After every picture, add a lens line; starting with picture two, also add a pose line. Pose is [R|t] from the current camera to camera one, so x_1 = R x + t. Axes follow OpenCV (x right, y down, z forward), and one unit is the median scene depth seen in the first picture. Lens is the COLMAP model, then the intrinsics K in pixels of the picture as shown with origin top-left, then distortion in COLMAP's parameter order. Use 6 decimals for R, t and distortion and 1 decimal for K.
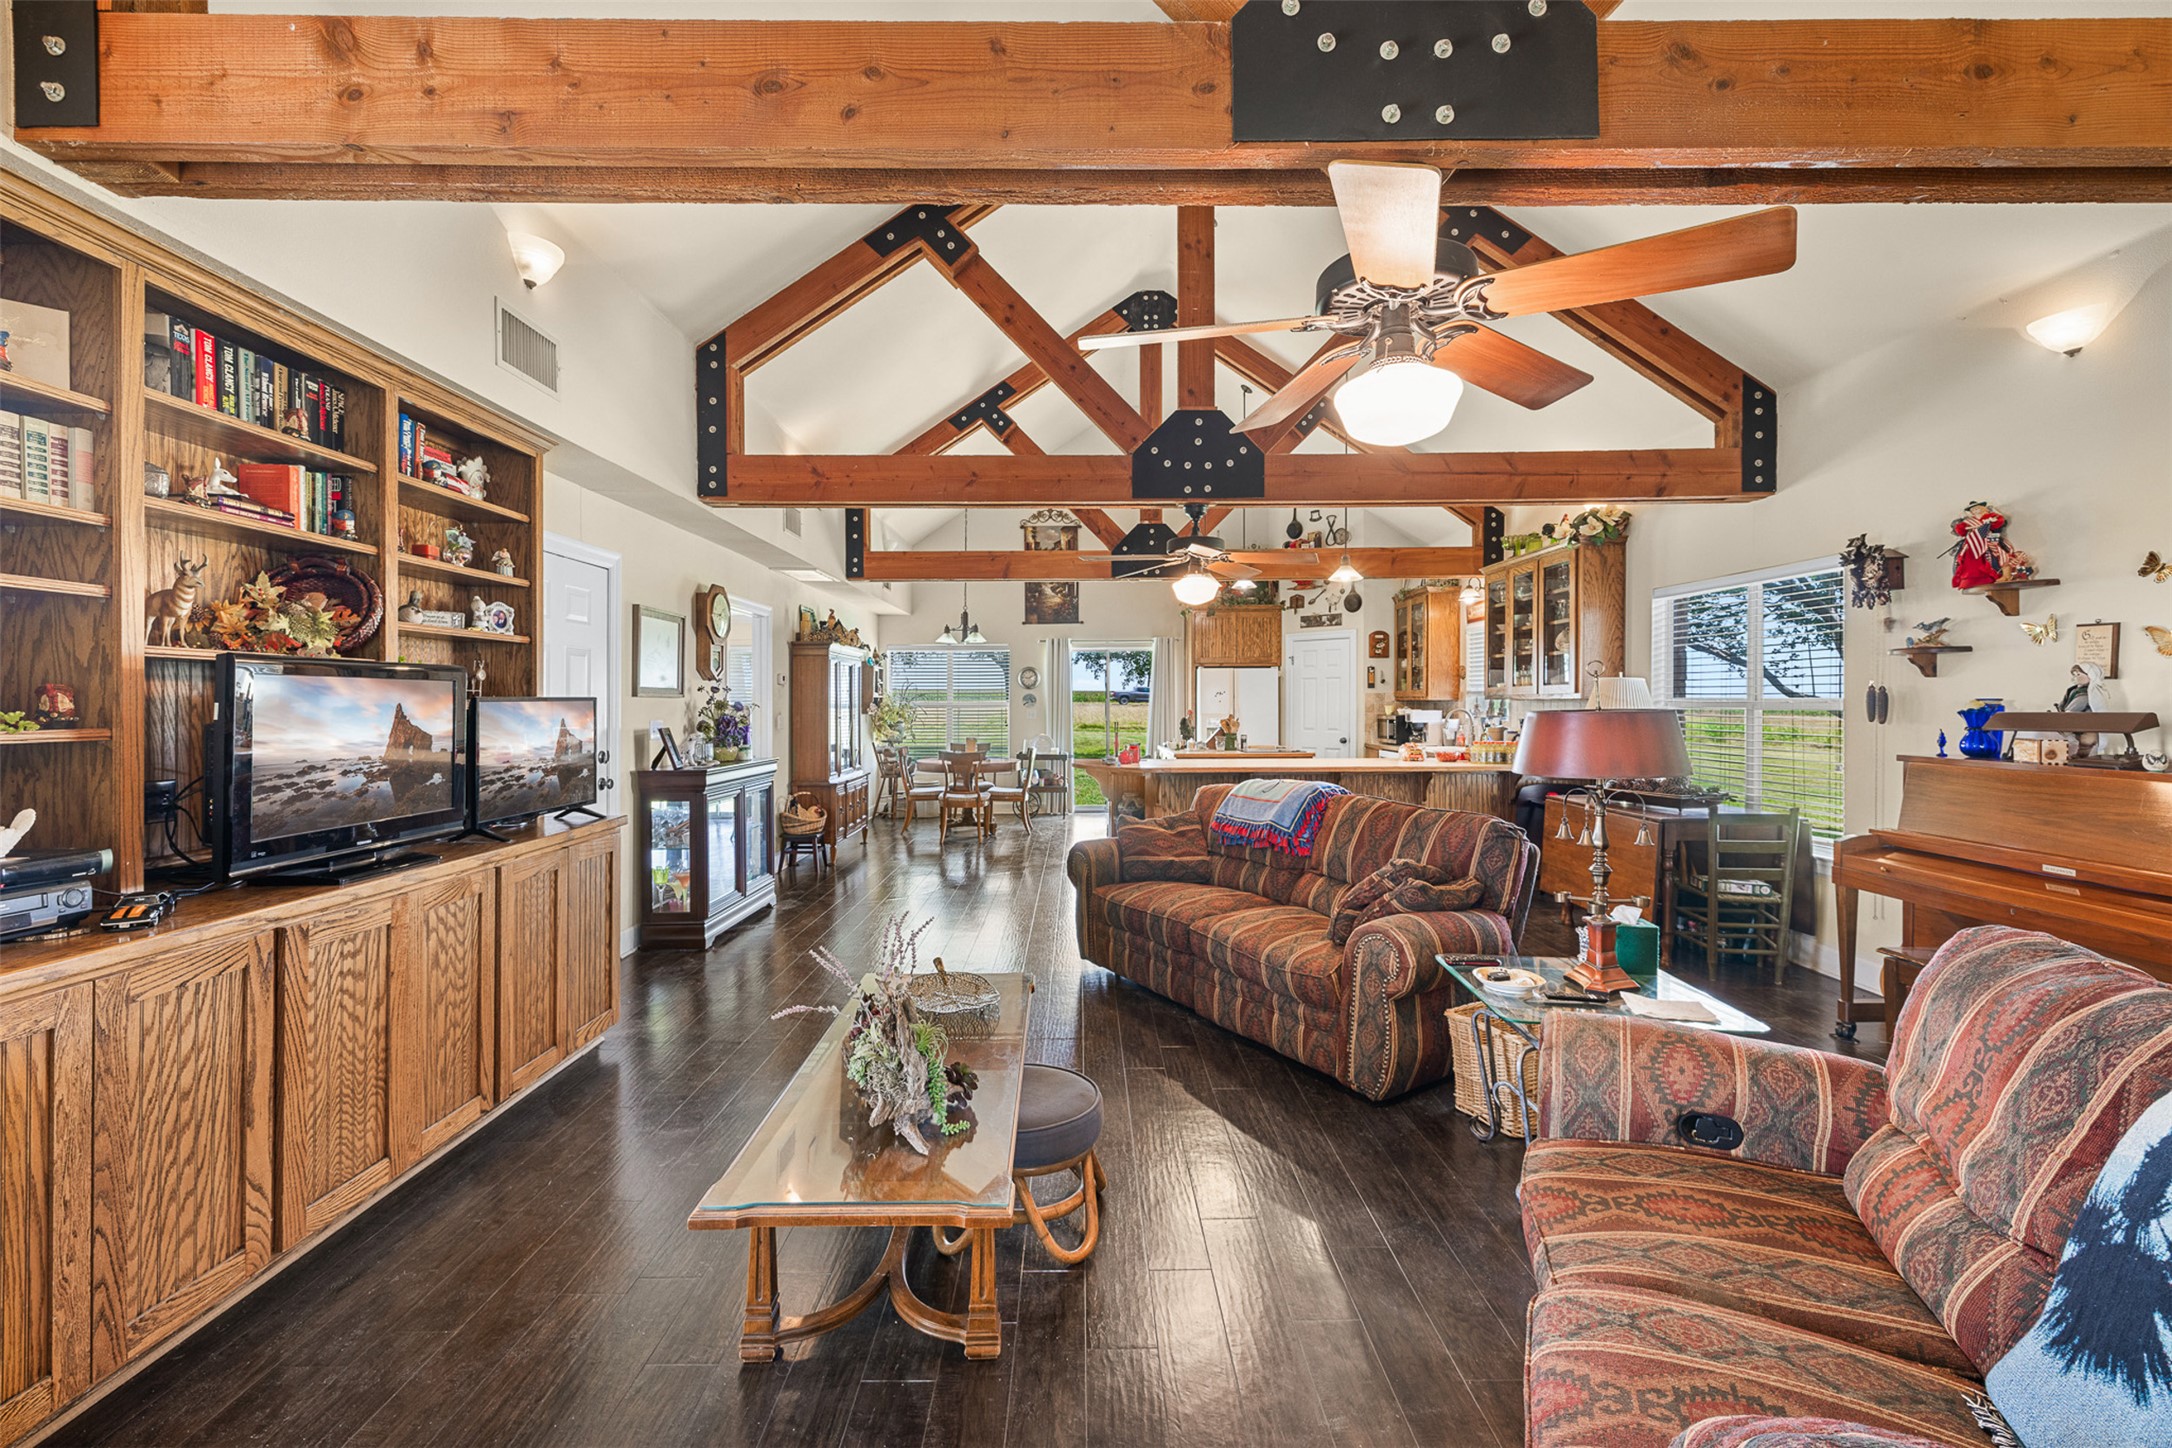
lens RADIAL K [[916.4, 0, 1080.2], [0, 916.4, 696.6], [0, 0, 1]] dist [0.003071, -0.001143]
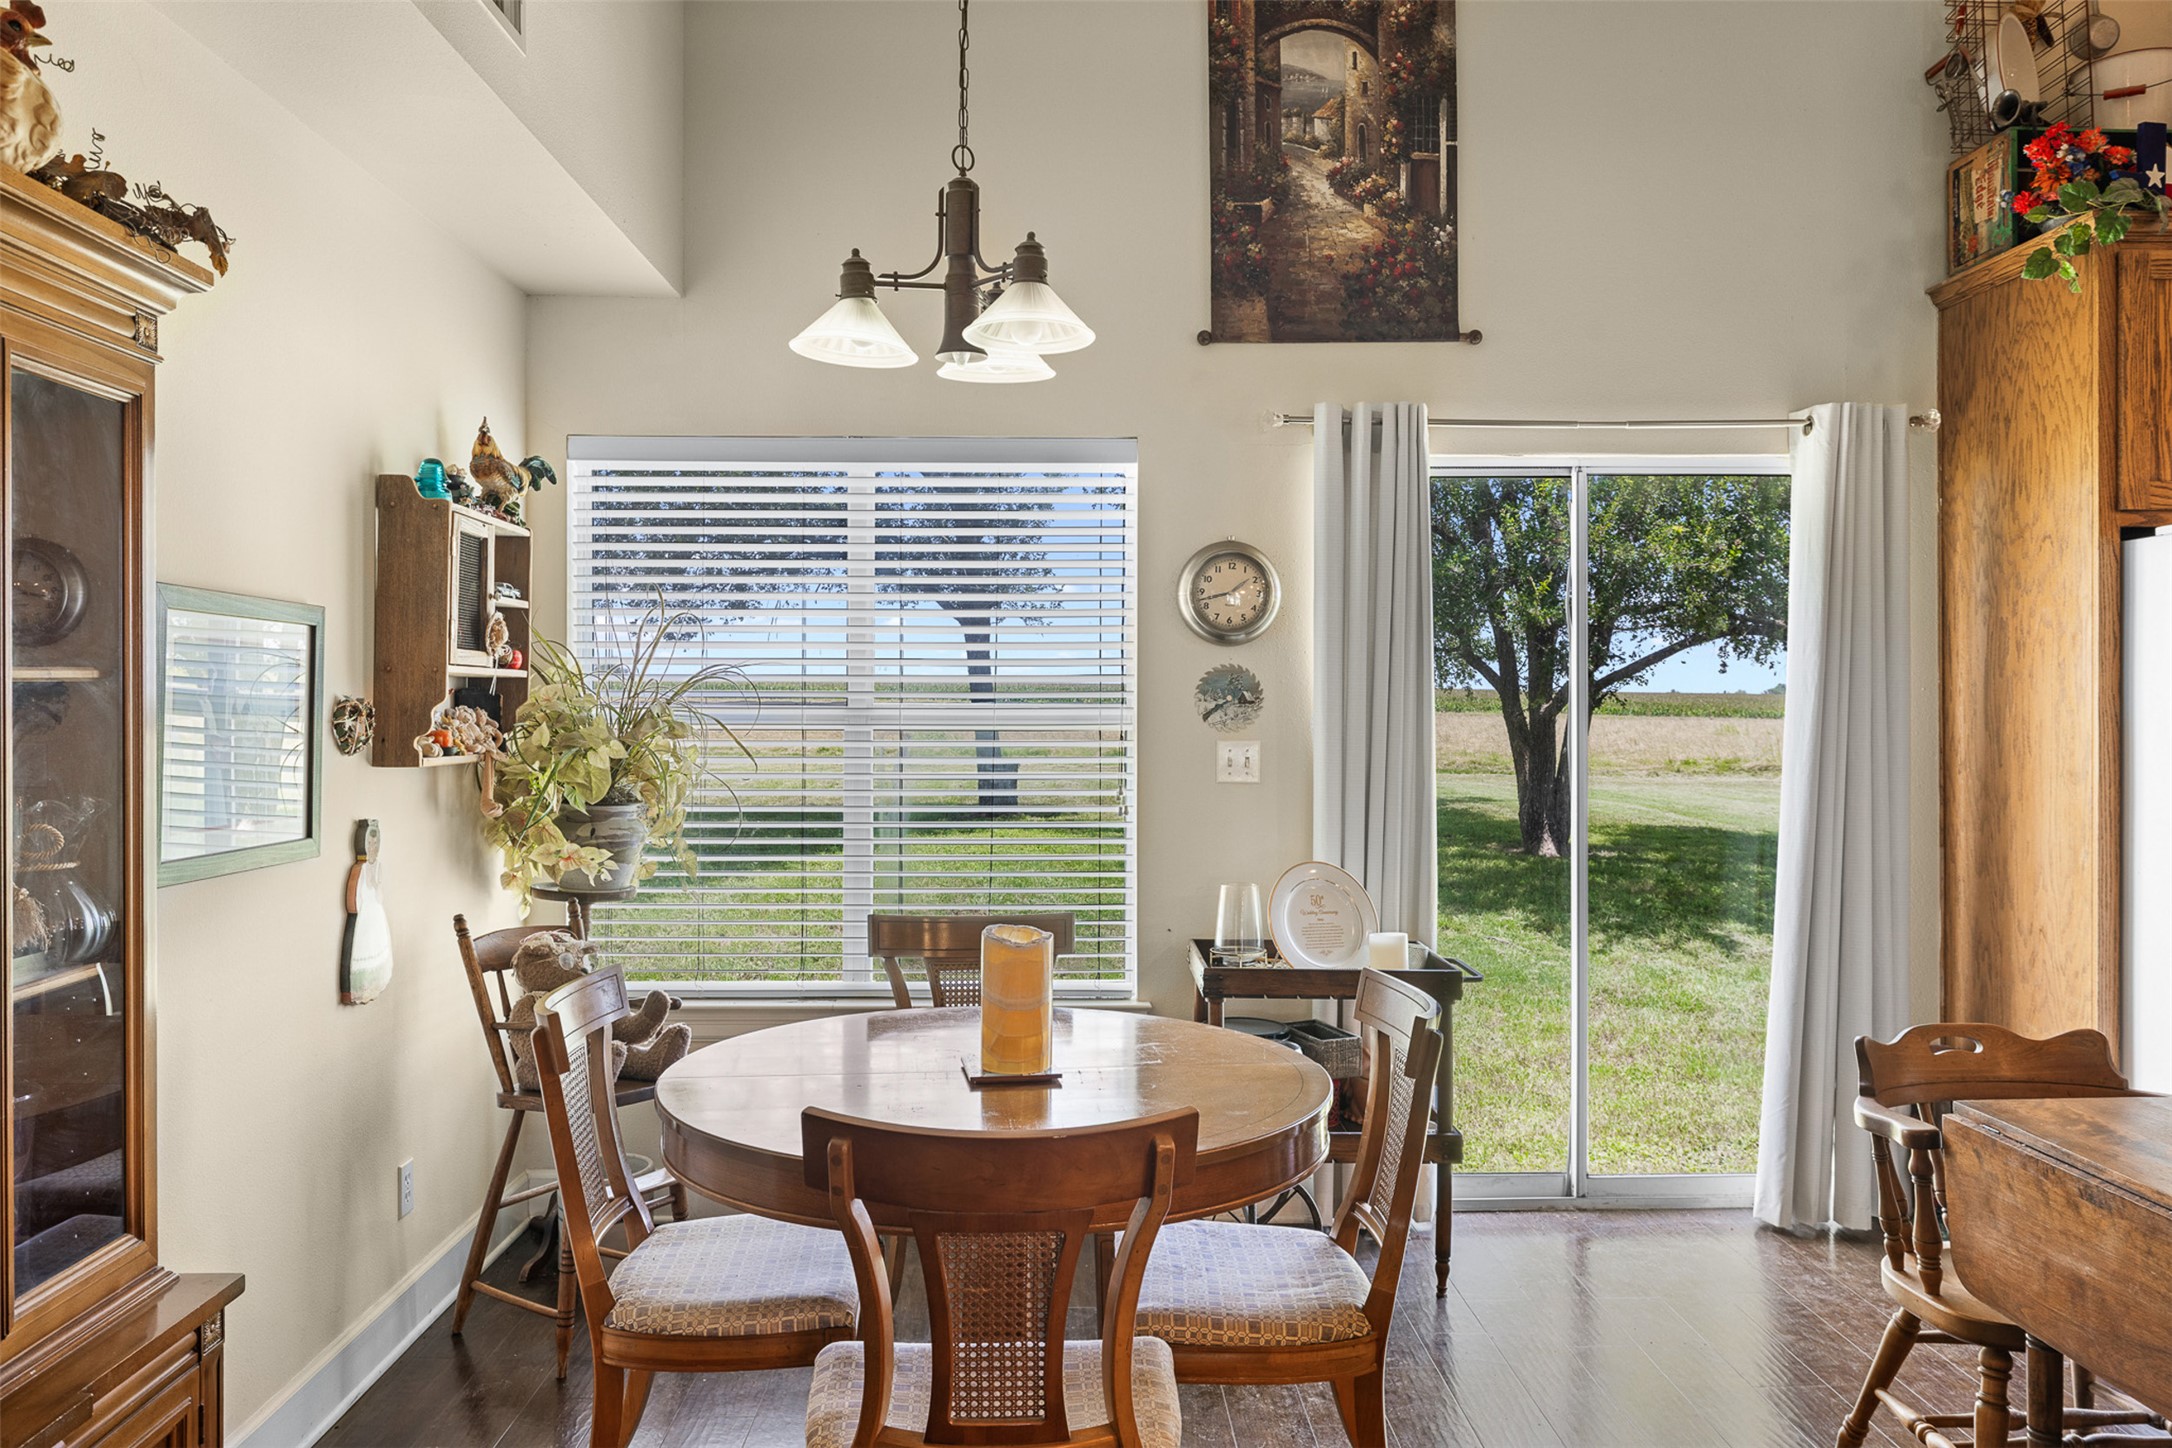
lens RADIAL K [[1570.0, 0, 1091.7], [0, 1570.0, 719.8], [0, 0, 1]] dist [-0.001160, -0.004033]
pose [[0.999695, 0.004403, 0.024284, -0.105001], [-0.004788, 0.999864, 0.015804, 0.004238], [-0.024211, -0.015916, 0.999580, 0.683756]]
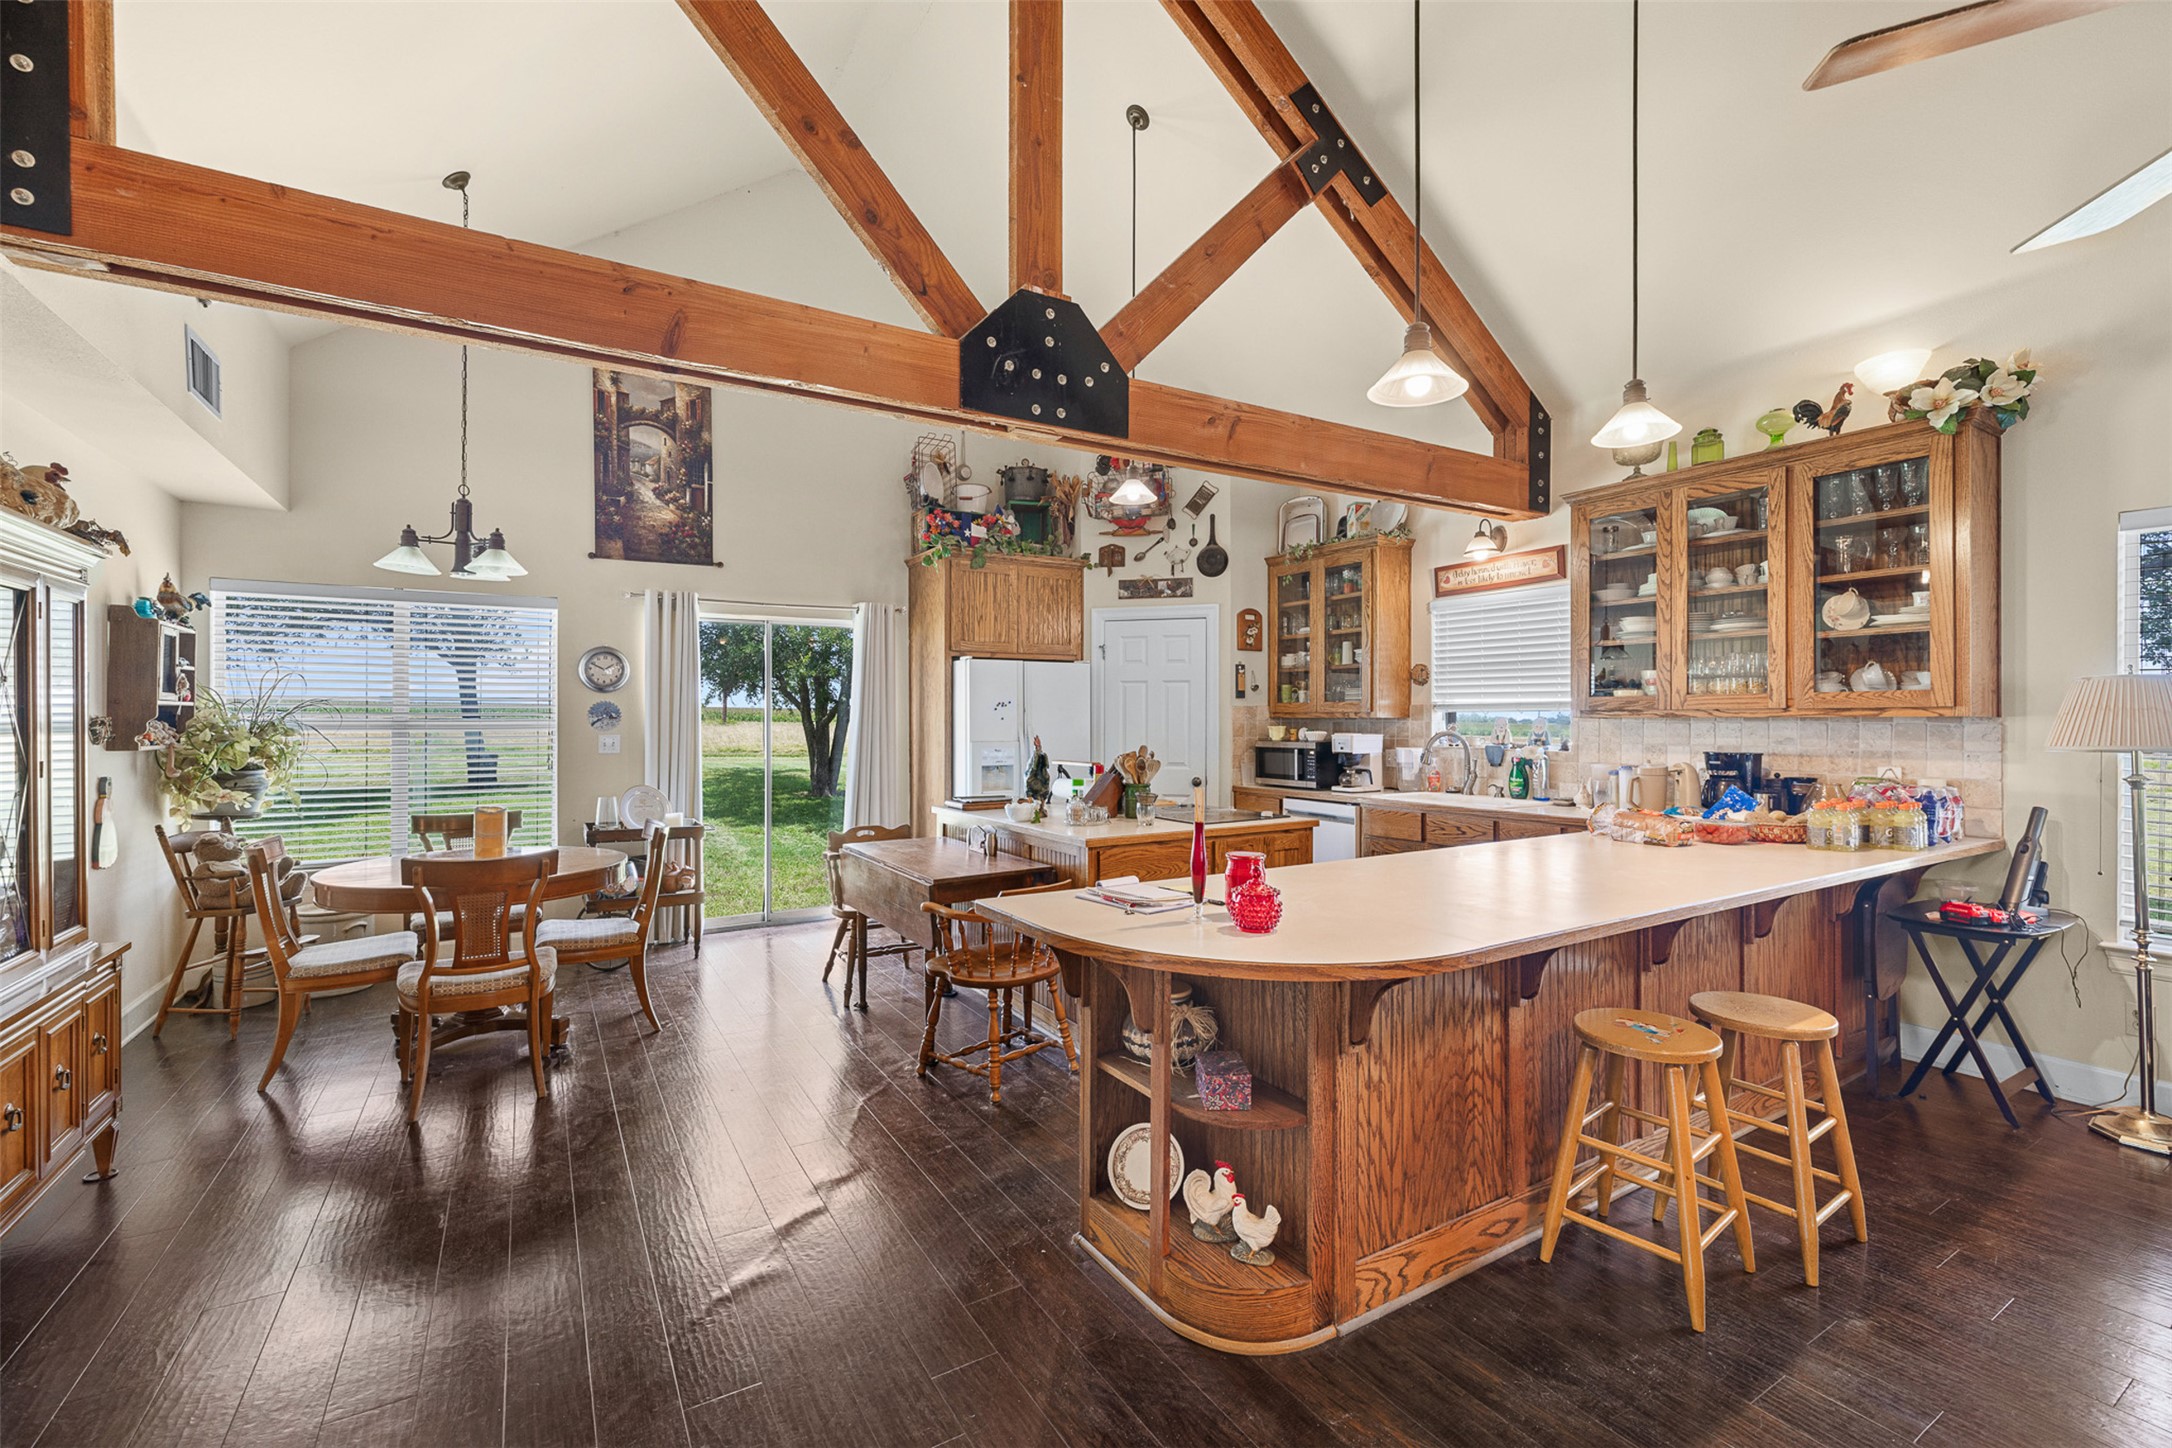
lens RADIAL K [[916.4, 0, 1083.5], [0, 916.4, 718.4], [0, 0, 1]] dist [0.003071, -0.001143]
pose [[0.855992, 0.002753, 0.516981, -0.097141], [-0.005744, 0.999975, 0.004185, 0.002475], [-0.516957, -0.006552, 0.855987, 0.489015]]
